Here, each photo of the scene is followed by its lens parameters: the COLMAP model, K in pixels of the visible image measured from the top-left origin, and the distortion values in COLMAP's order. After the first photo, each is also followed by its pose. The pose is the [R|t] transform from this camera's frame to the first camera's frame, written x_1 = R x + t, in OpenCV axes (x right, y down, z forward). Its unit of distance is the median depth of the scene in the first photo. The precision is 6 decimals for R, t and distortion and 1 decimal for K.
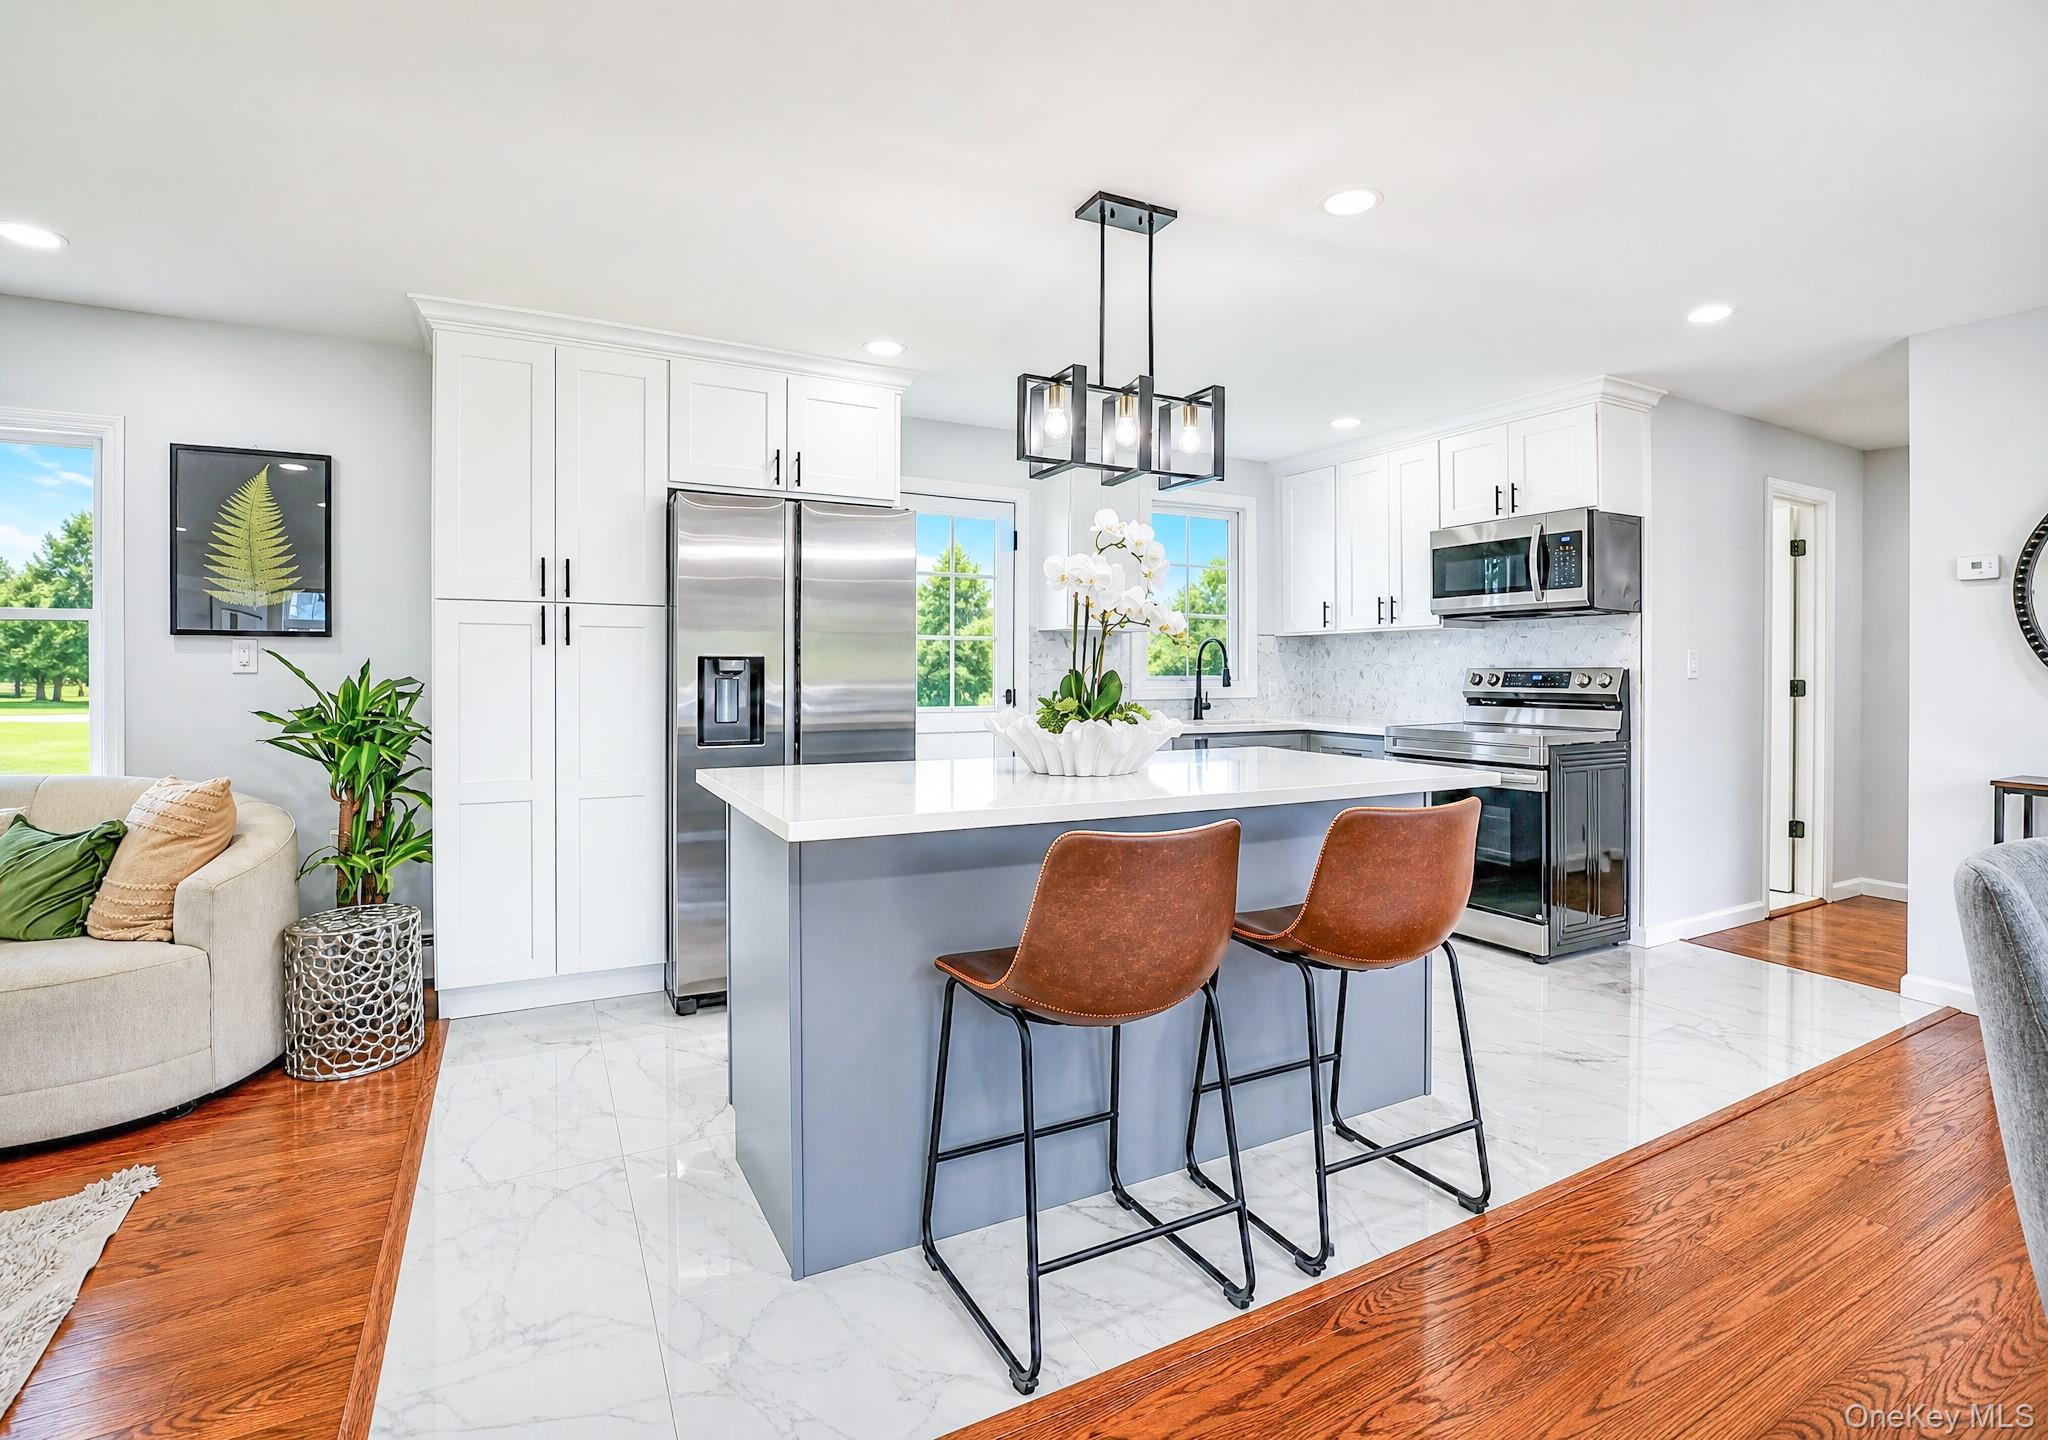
lens RADIAL K [[1041.0, 0, 996.1], [0, 1041.0, 642.1], [0, 0, 1]] dist [-0.023494, -0.000102]
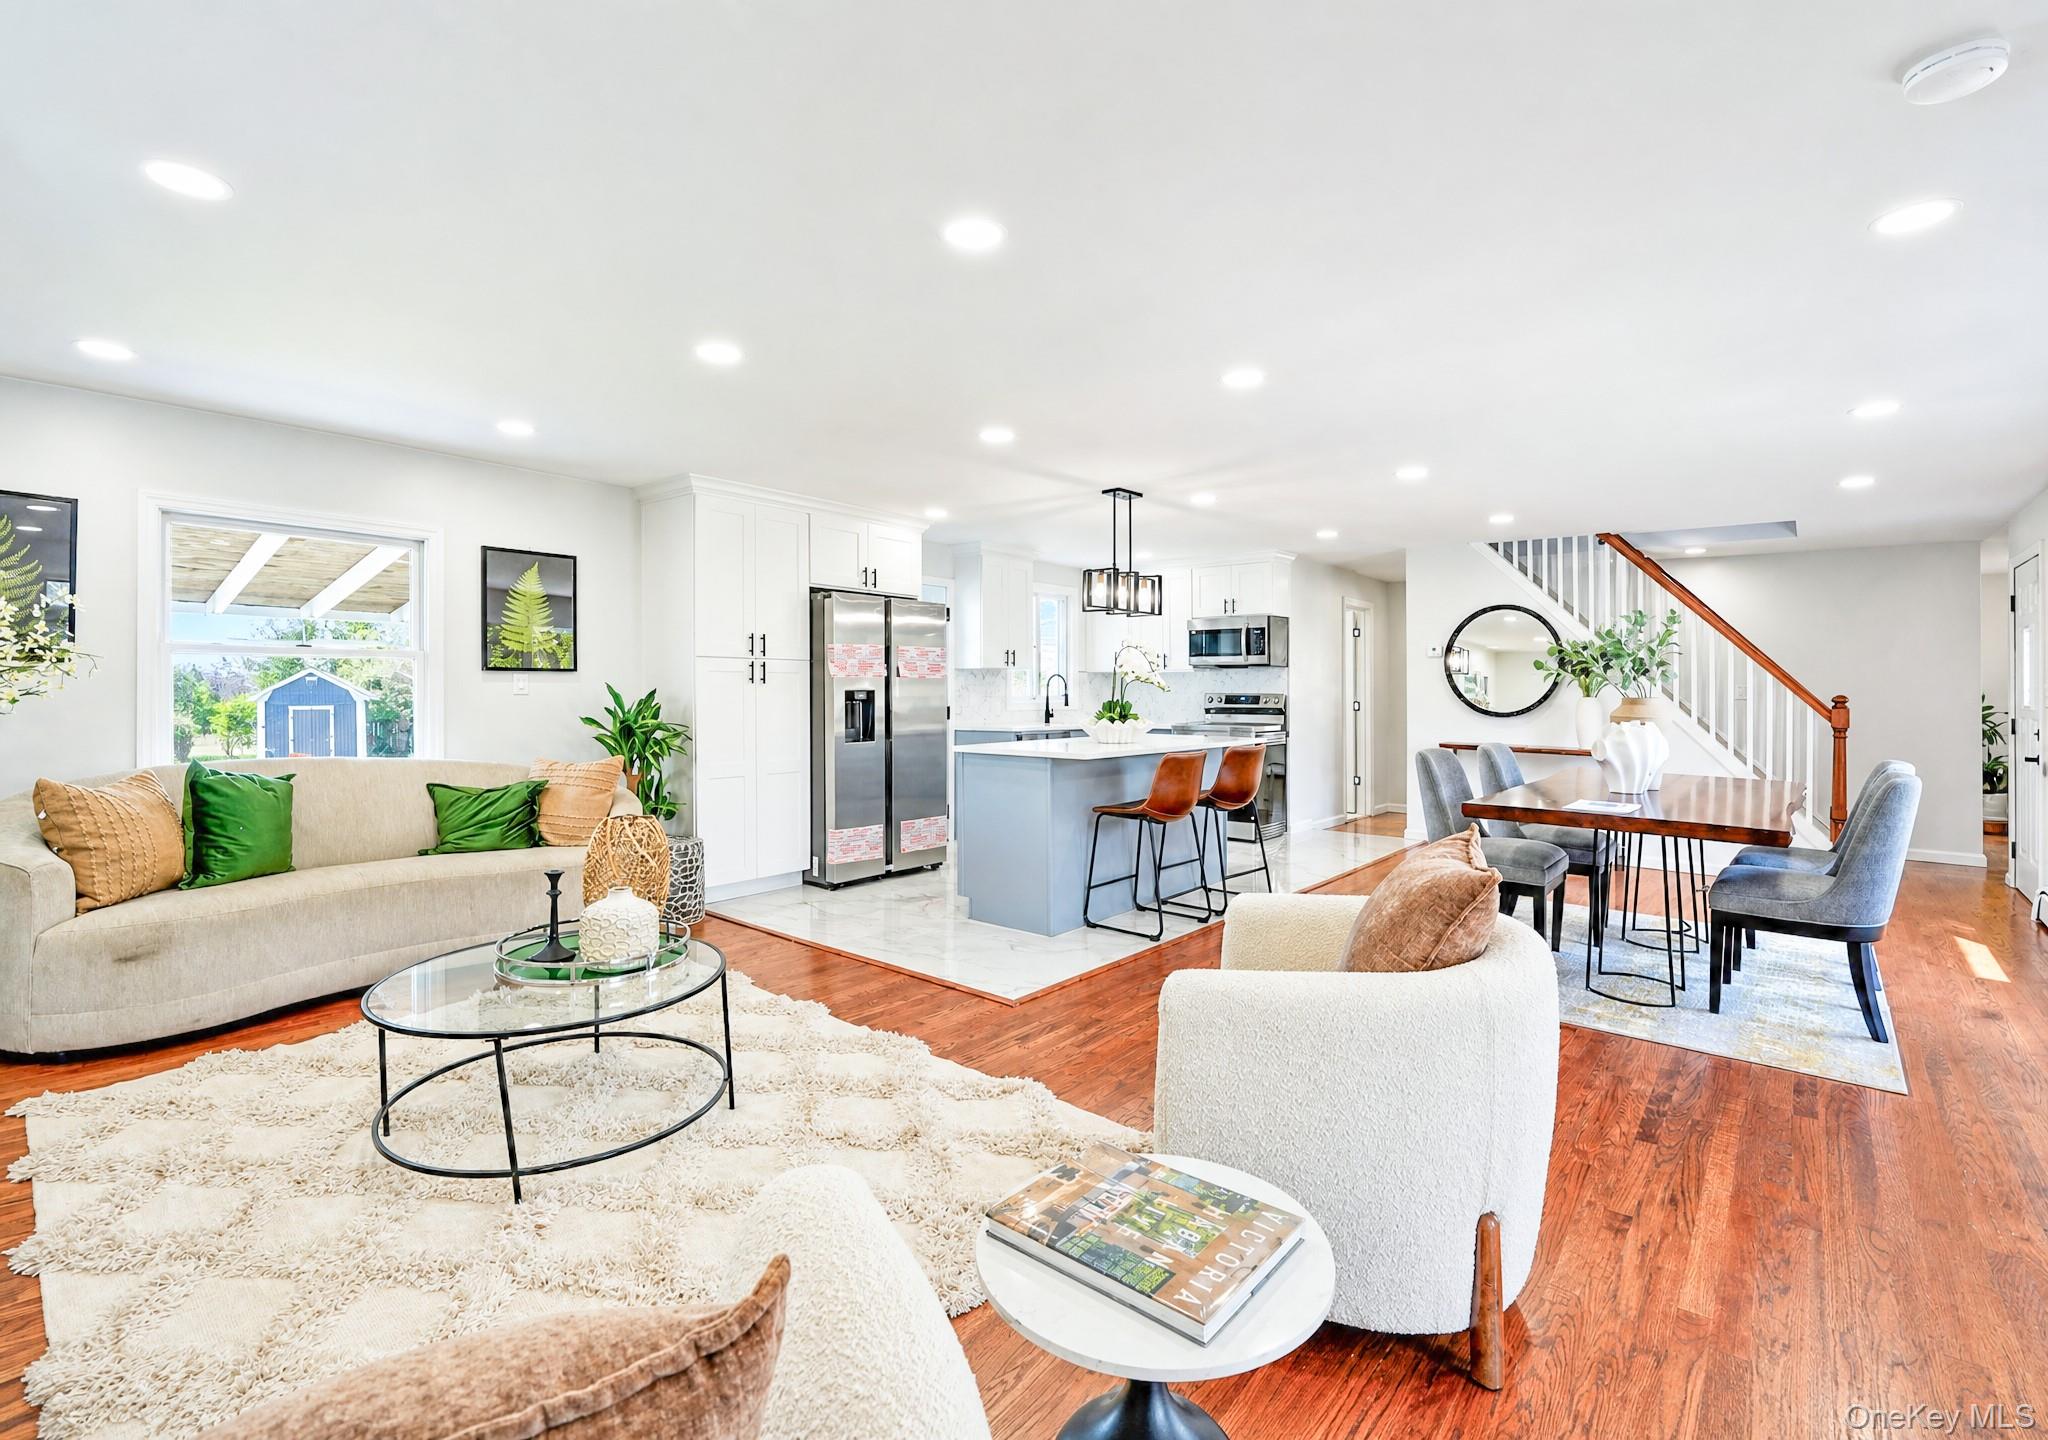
lens RADIAL K [[960.9, 0, 974.2], [0, 960.9, 694.4], [0, 0, 1]] dist [-0.000649, -0.000249]
pose [[0.950500, 0.002638, 0.310715, -0.549093], [-0.013215, 0.999402, 0.031940, -0.026864], [-0.310445, -0.034465, 0.949966, -0.594501]]
